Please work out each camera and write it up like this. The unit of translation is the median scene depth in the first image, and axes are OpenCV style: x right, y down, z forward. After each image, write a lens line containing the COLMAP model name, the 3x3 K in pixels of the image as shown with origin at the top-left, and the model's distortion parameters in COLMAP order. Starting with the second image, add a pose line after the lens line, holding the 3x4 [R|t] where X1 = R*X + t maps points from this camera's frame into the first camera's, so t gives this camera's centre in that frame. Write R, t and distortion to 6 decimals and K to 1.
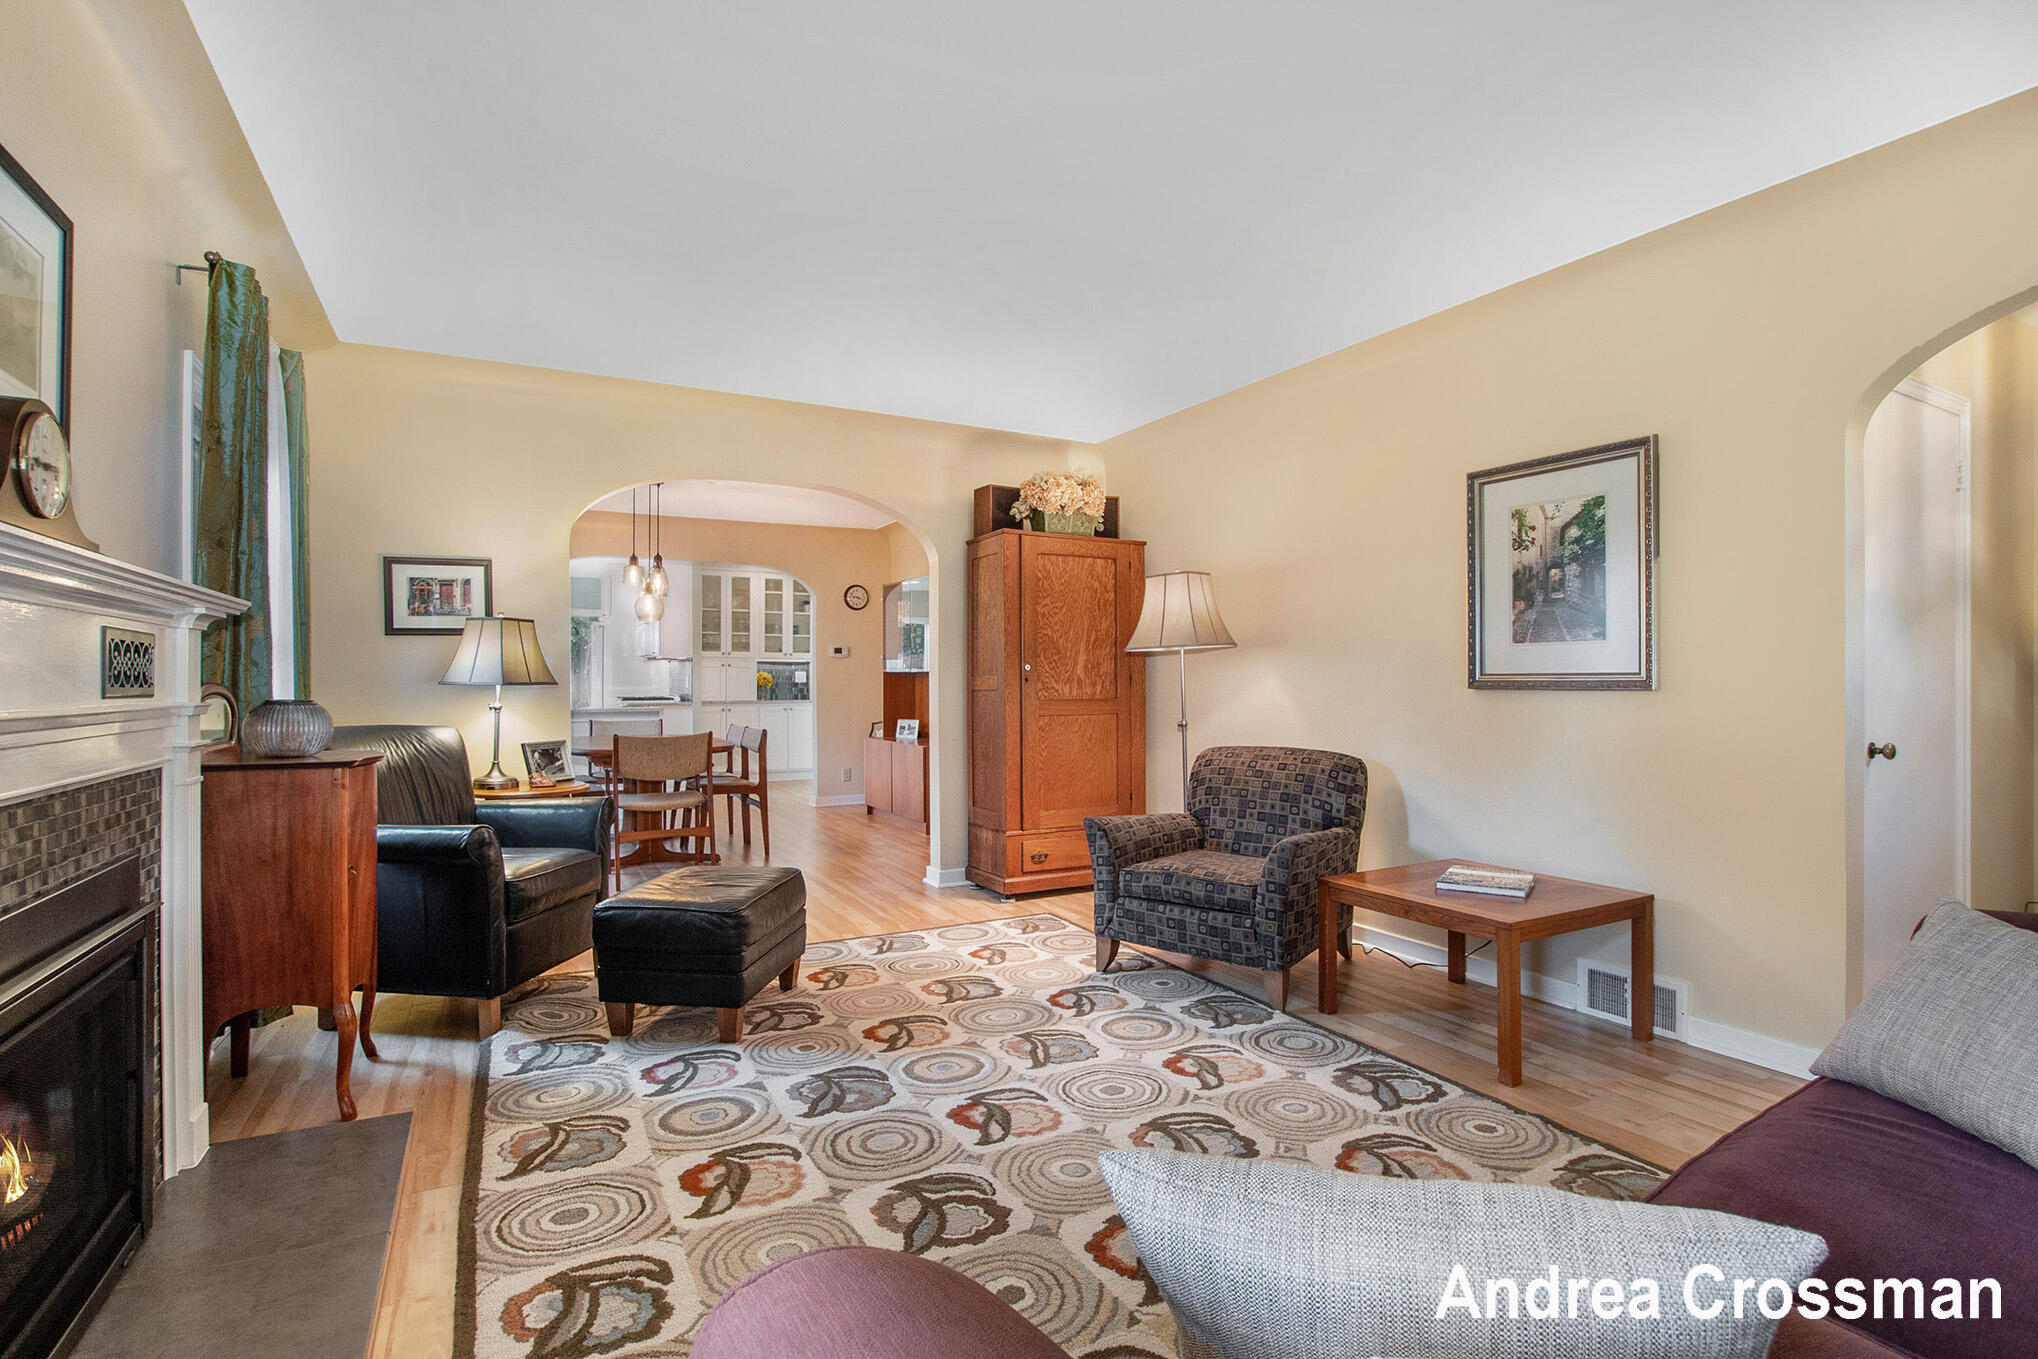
lens RADIAL K [[943.6, 0, 1006.4], [0, 943.6, 676.7], [0, 0, 1]] dist [-0.034500, 0.003029]
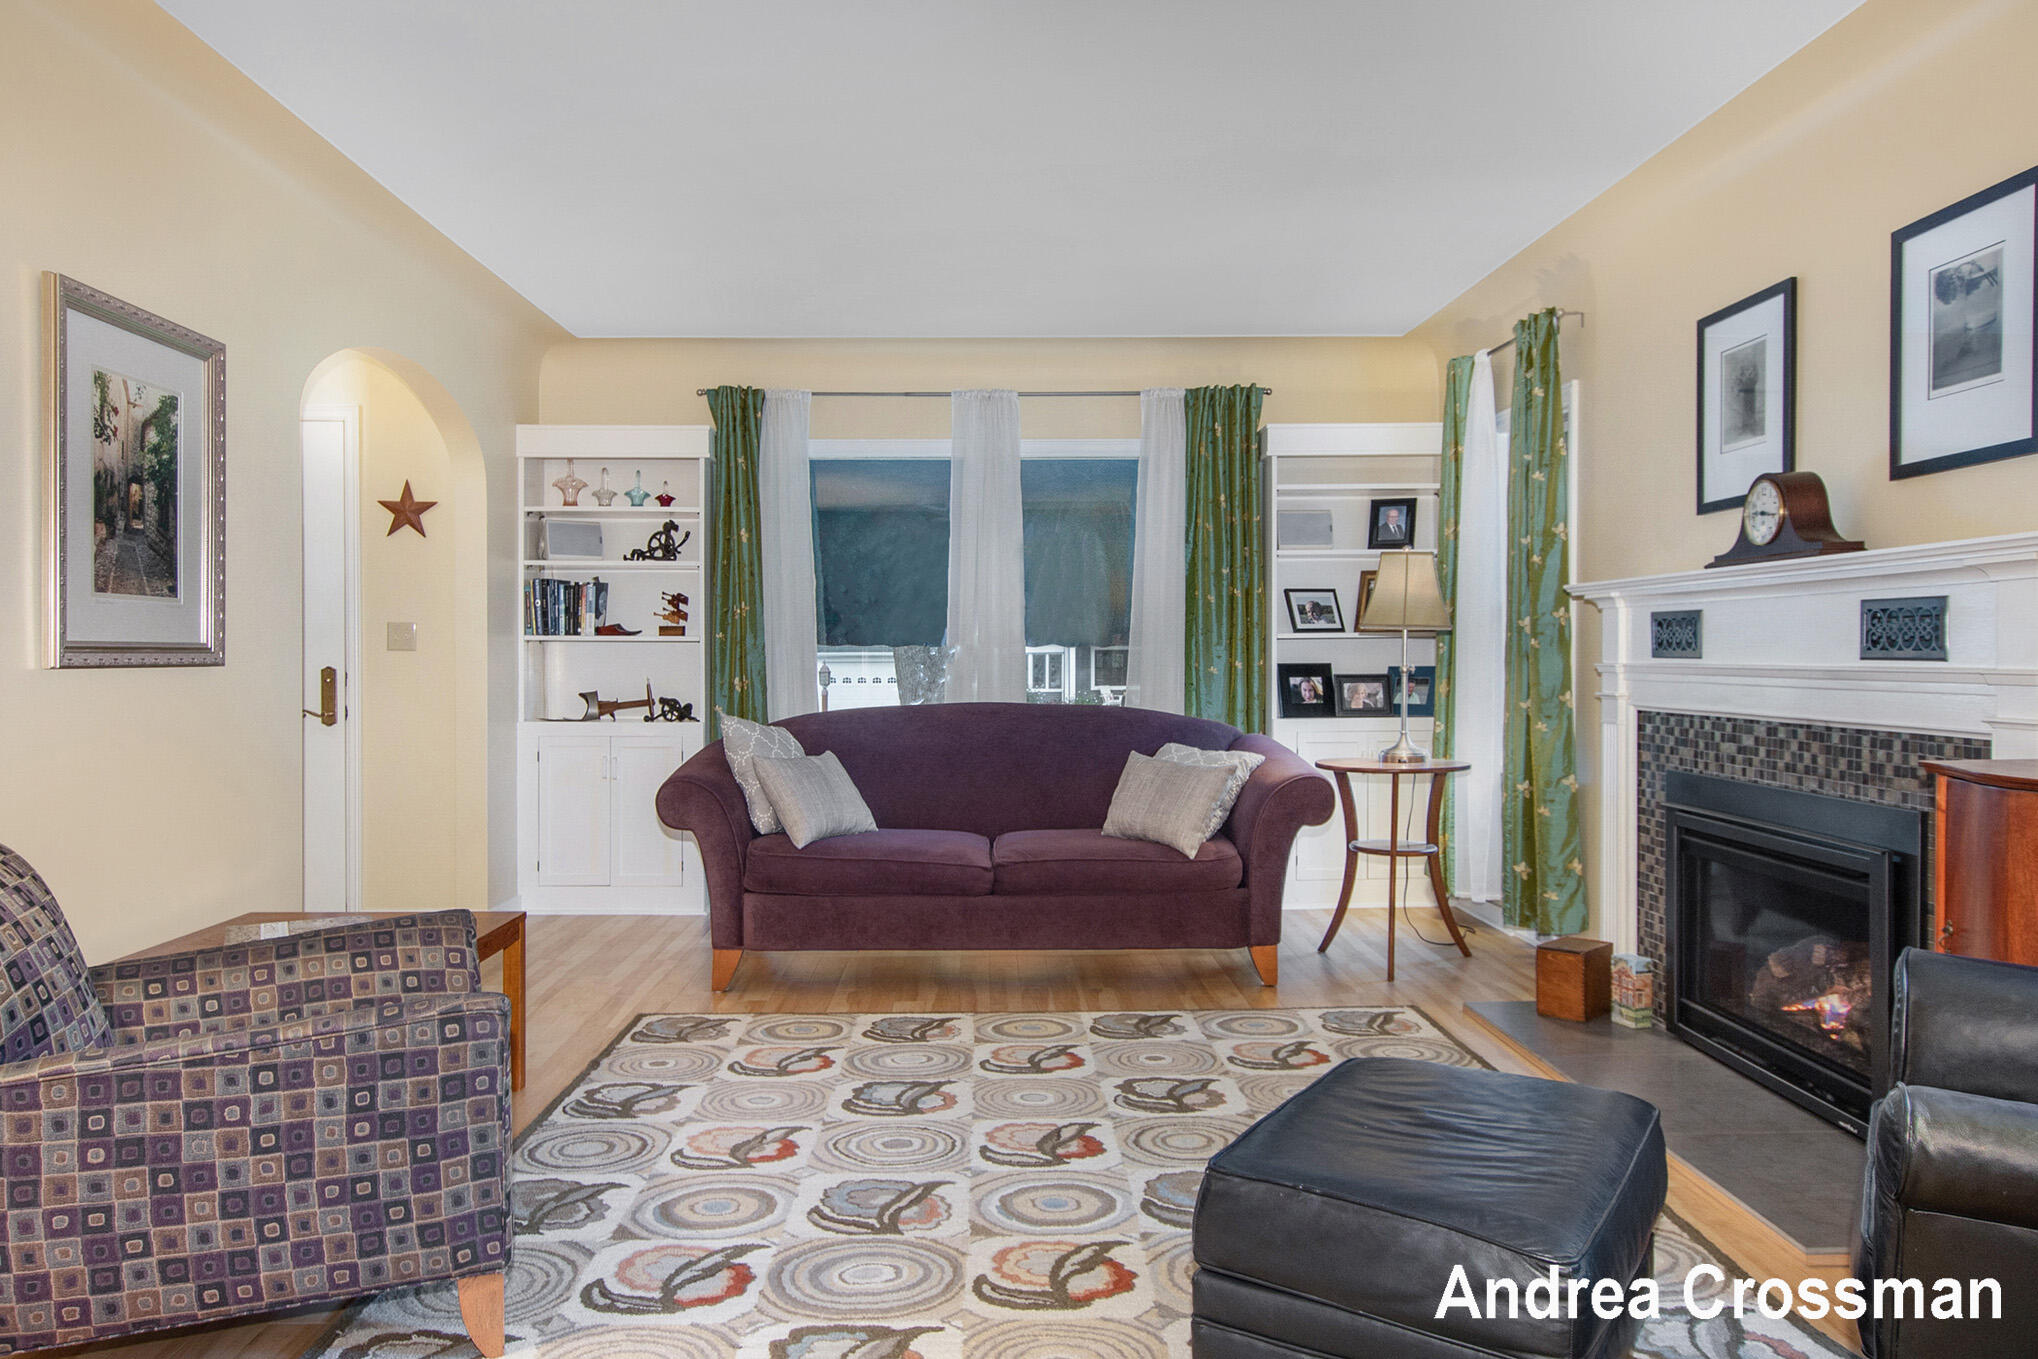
lens RADIAL K [[1426.2, 0, 1014.6], [0, 1426.2, 665.6], [0, 0, 1]] dist [-0.008584, 0.003627]
pose [[-0.892308, 0.000333, 0.451426, -0.419868], [0.002123, 0.999992, 0.003460, 0.011936], [-0.451421, 0.004046, -0.892302, 1.591919]]
